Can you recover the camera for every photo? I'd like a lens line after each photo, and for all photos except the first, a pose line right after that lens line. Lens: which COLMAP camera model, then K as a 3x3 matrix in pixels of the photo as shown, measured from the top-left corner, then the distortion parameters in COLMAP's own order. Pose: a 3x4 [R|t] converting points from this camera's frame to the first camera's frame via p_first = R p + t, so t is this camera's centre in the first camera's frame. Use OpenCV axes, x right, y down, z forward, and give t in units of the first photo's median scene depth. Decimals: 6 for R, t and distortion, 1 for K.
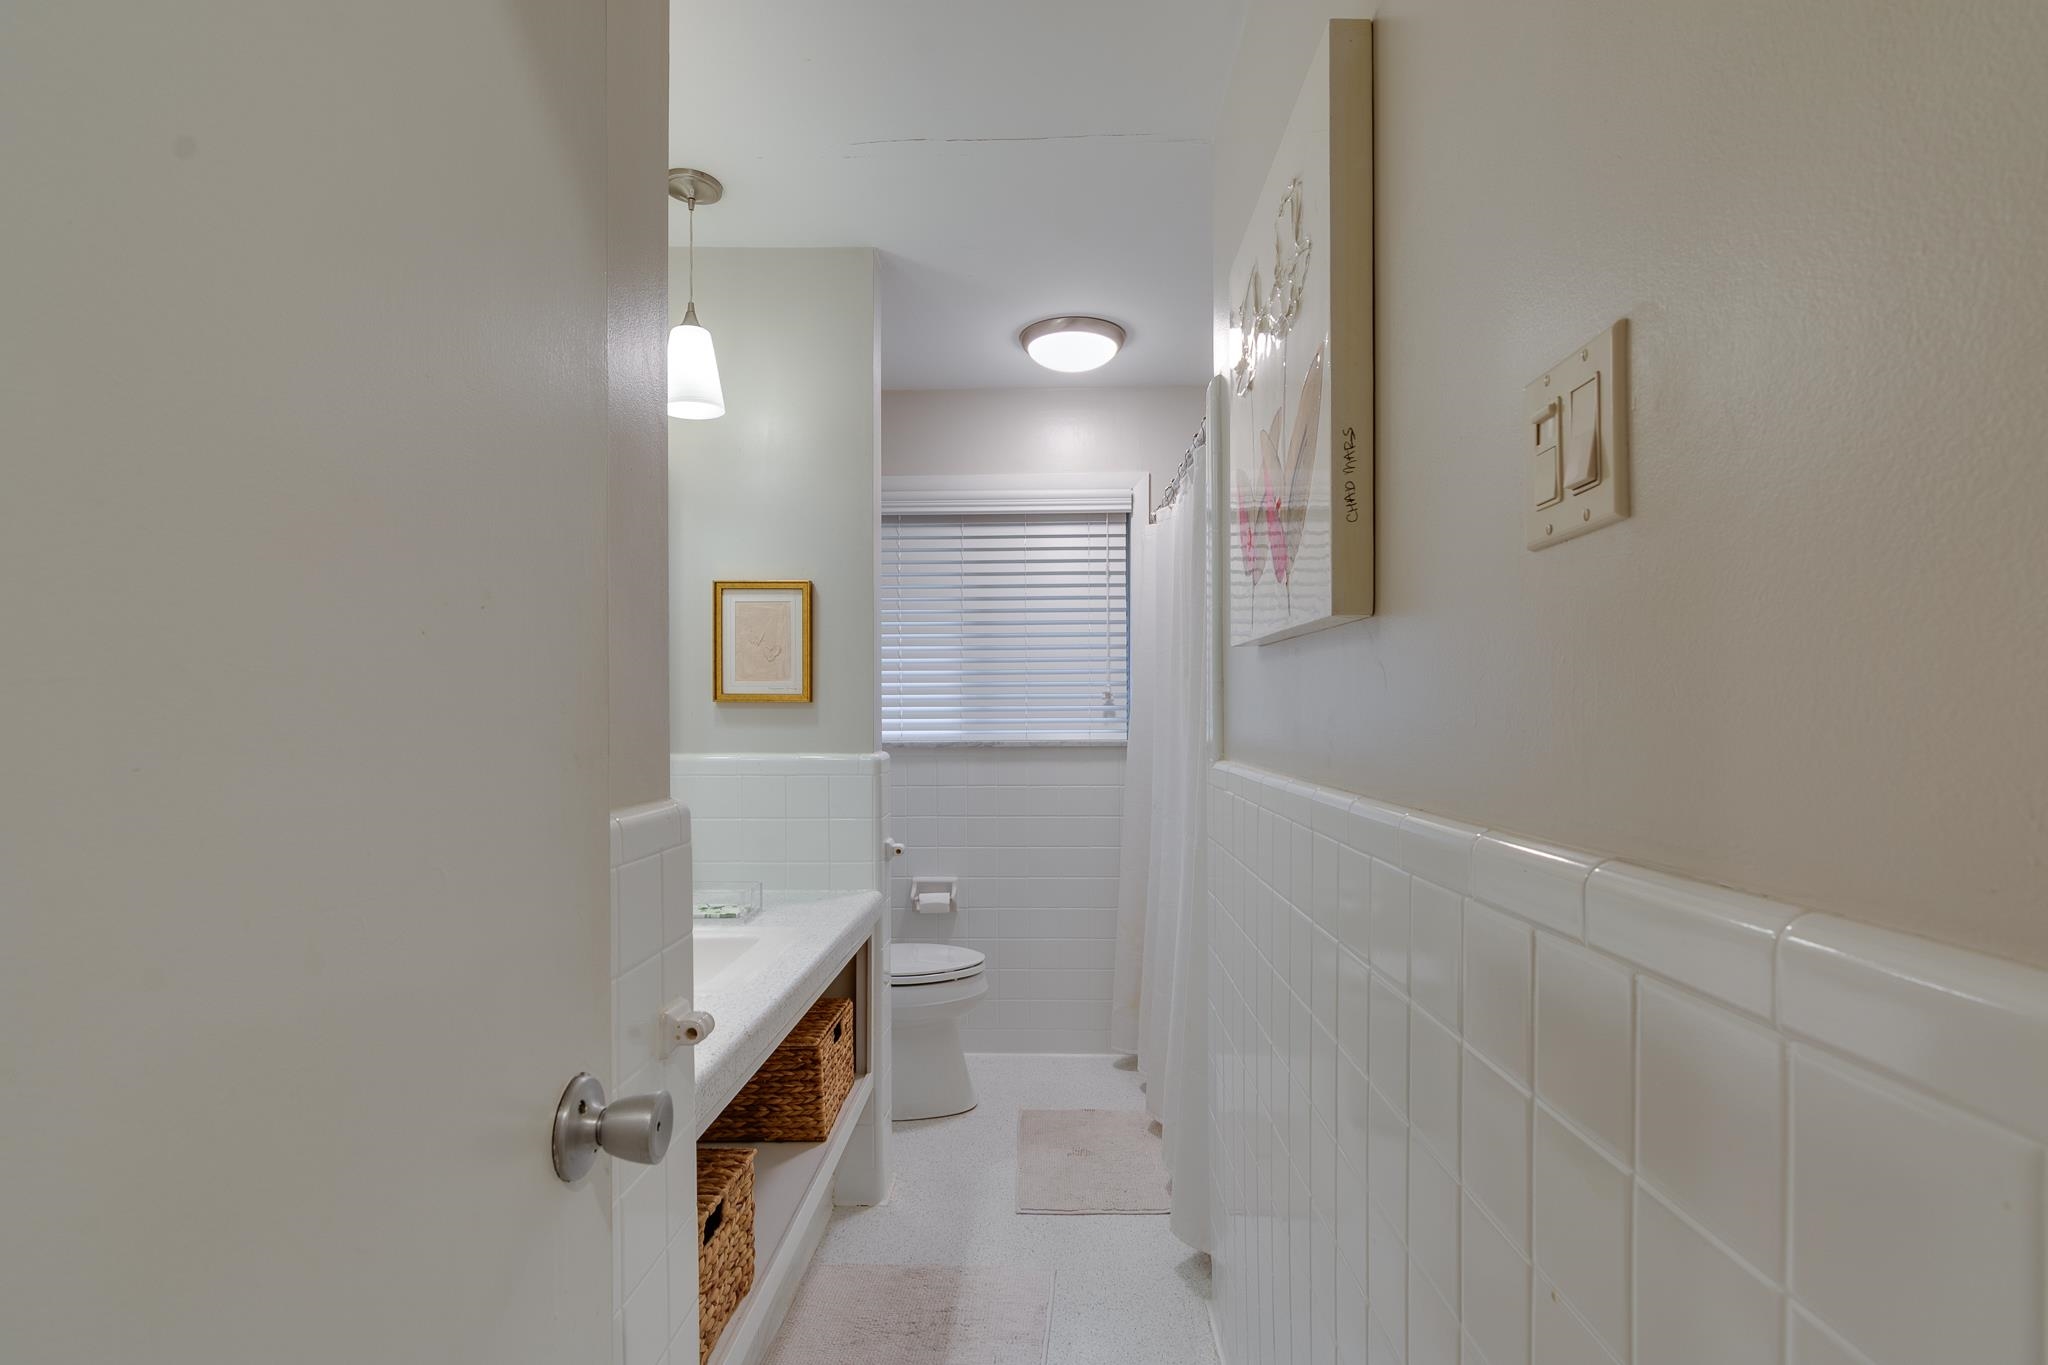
lens RADIAL K [[992.5, 0, 1023.8], [0, 992.5, 688.3], [0, 0, 1]] dist [-0.001223, -0.000017]
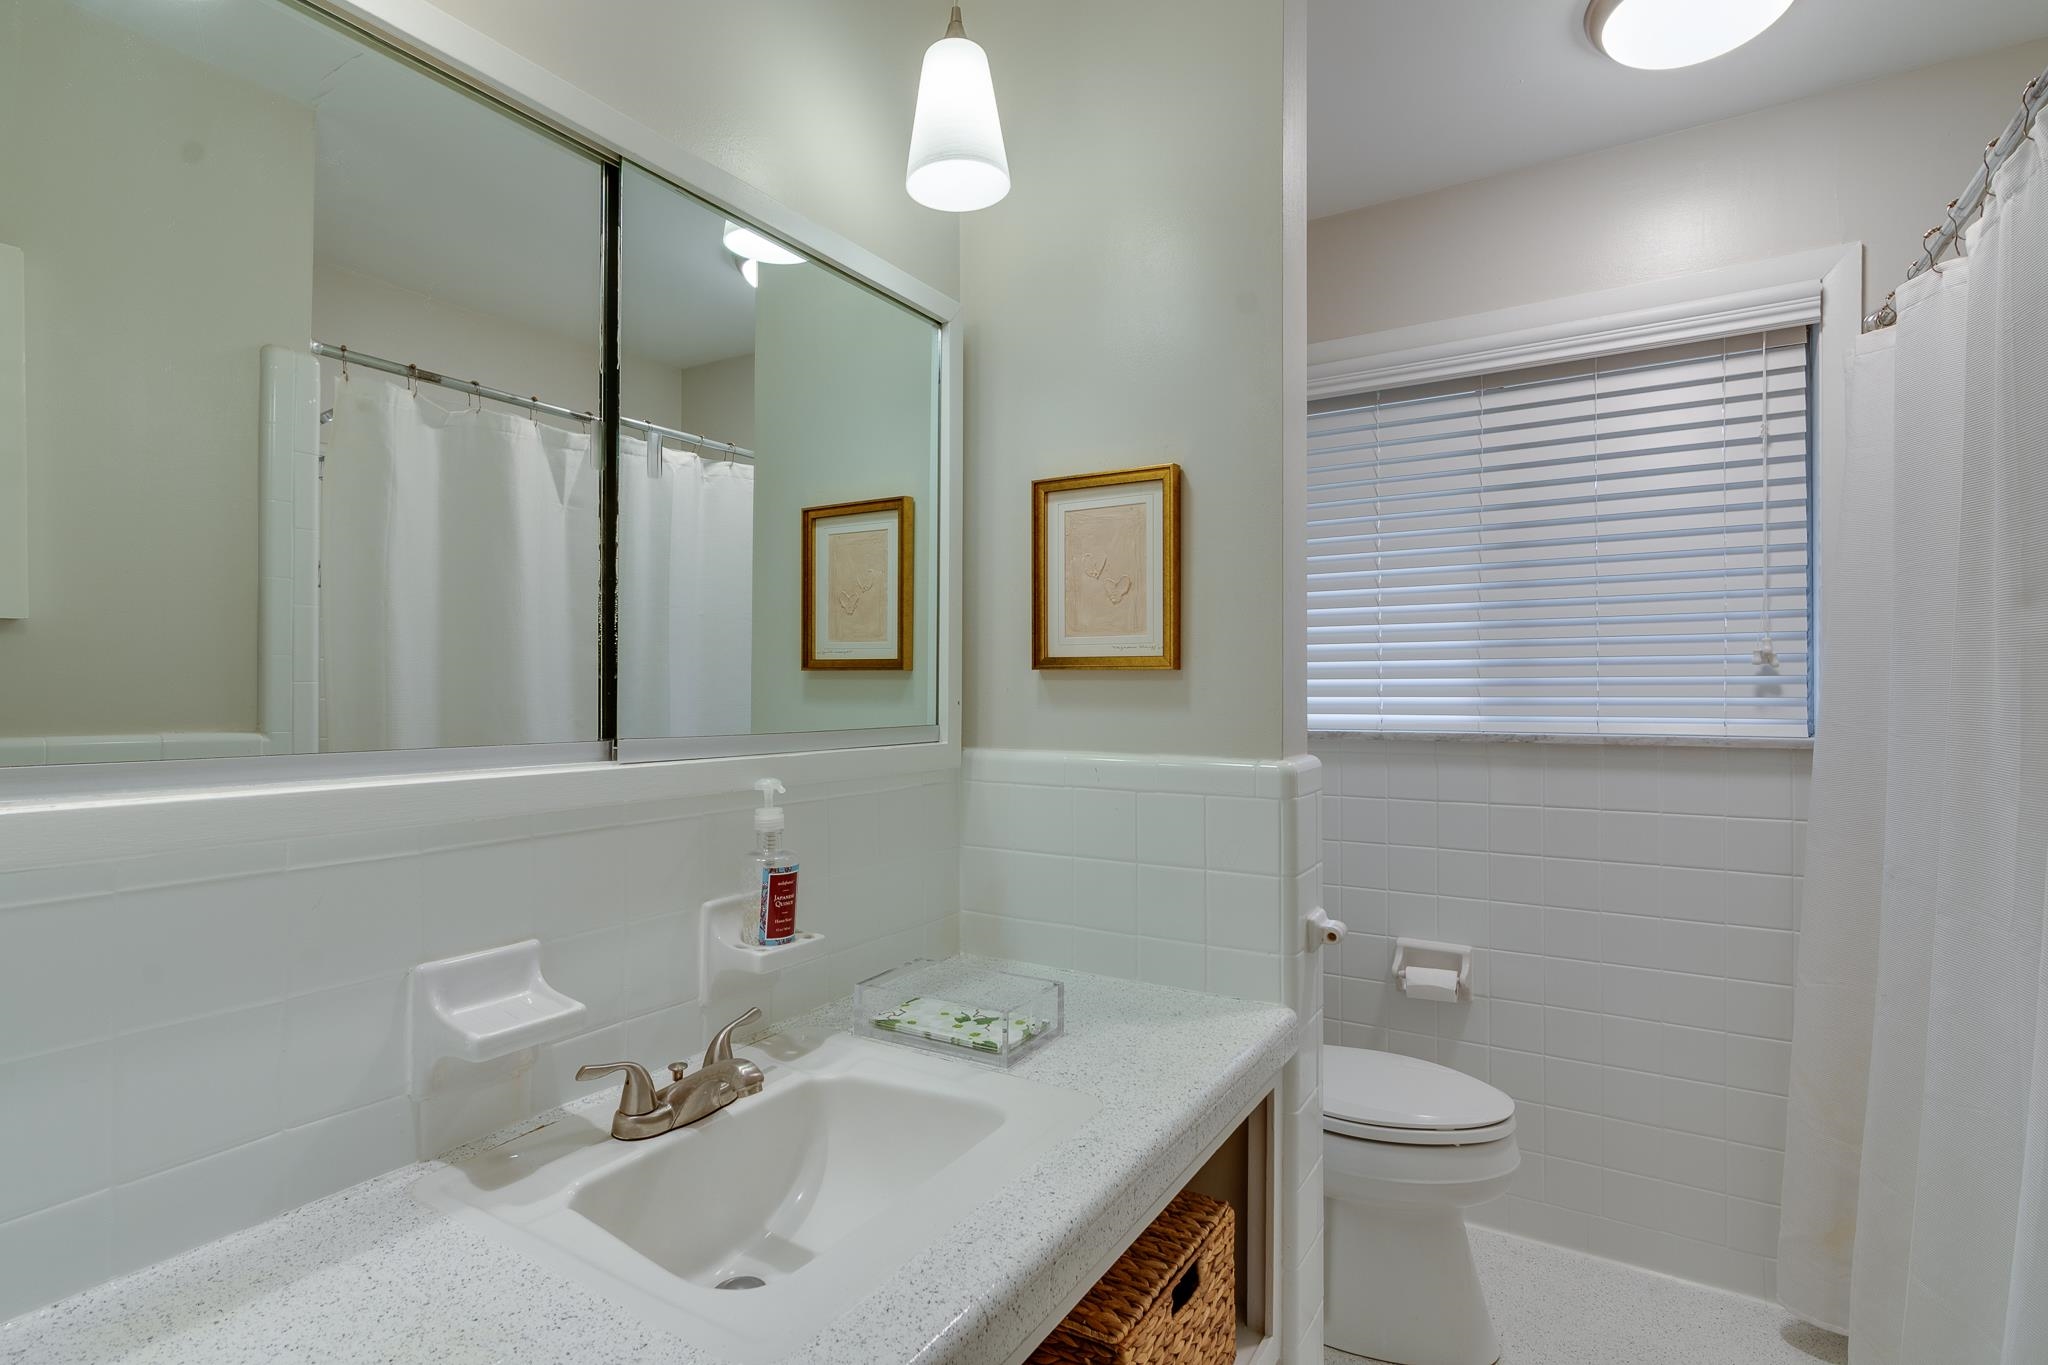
lens RADIAL K [[992.5, 0, 1023.8], [0, 992.5, 688.3], [0, 0, 1]] dist [-0.001223, -0.000017]
pose [[0.867081, 0.001845, -0.498163, 0.000757], [0.010674, 0.999695, 0.022280, 0.010077], [0.498052, -0.024636, 0.866797, 0.401977]]
